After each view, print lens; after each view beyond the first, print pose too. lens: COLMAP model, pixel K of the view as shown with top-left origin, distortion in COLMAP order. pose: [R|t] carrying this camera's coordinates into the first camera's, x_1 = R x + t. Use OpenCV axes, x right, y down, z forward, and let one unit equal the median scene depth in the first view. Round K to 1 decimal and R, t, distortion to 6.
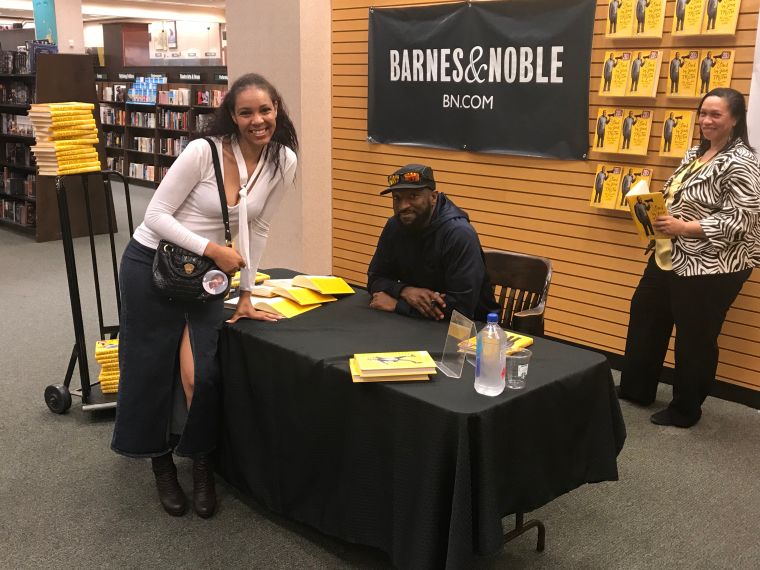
lens RADIAL K [[835.2, 0, 382.5], [0, 835.2, 286.1], [0, 0, 1]] dist [0.020260, 0.000000]
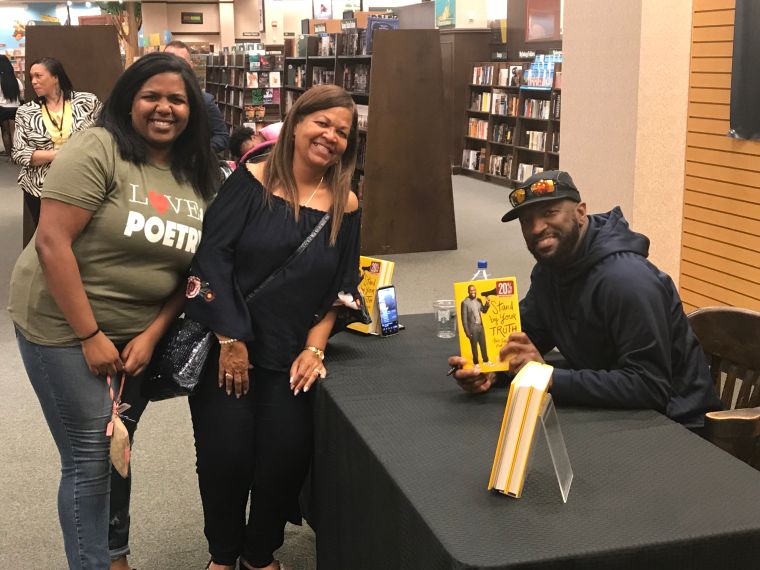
lens RADIAL K [[1077.1, 0, 372.0], [0, 1077.1, 305.6], [0, 0, 1]] dist [0.013154, 0.000000]
pose [[0.875531, 0.082494, -0.476067, 0.167327], [-0.090457, 0.995881, 0.006211, -0.015862], [0.474619, 0.037626, 0.879387, 0.096462]]
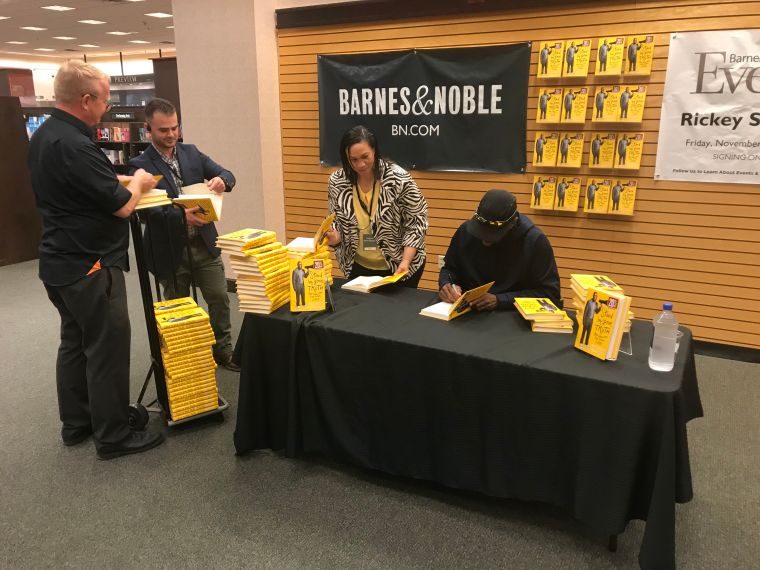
lens RADIAL K [[626.9, 0, 375.5], [0, 626.9, 284.0], [0, 0, 1]] dist [0.014058, -0.024225]
pose [[0.957510, -0.090501, 0.273832, -0.218561], [0.085078, 0.995872, 0.031639, -0.025347], [-0.275565, -0.006997, 0.961257, 0.108901]]
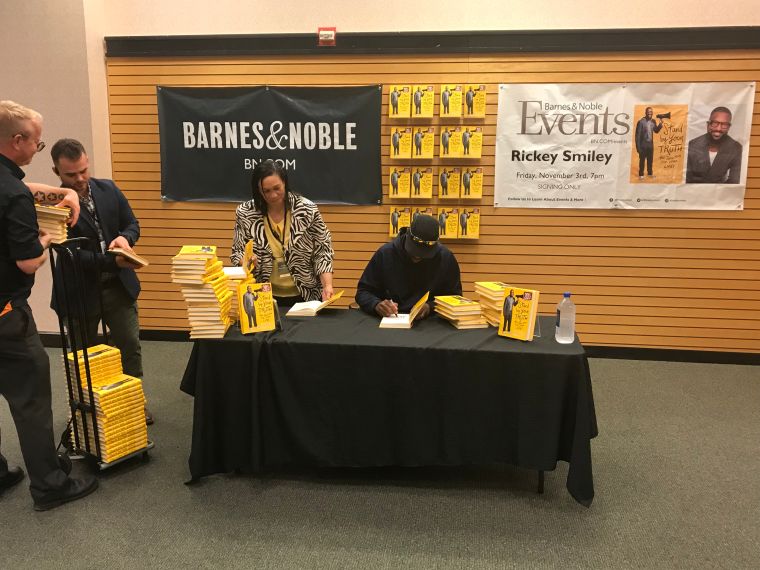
lens RADIAL K [[732.5, 0, 383.9], [0, 732.5, 291.4], [0, 0, 1]] dist [0.056974, 0.000000]
pose [[0.781963, -0.128207, 0.609997, -0.434868], [0.154218, 0.987987, 0.009957, -0.016097], [-0.603945, 0.086286, 0.792341, 0.037850]]
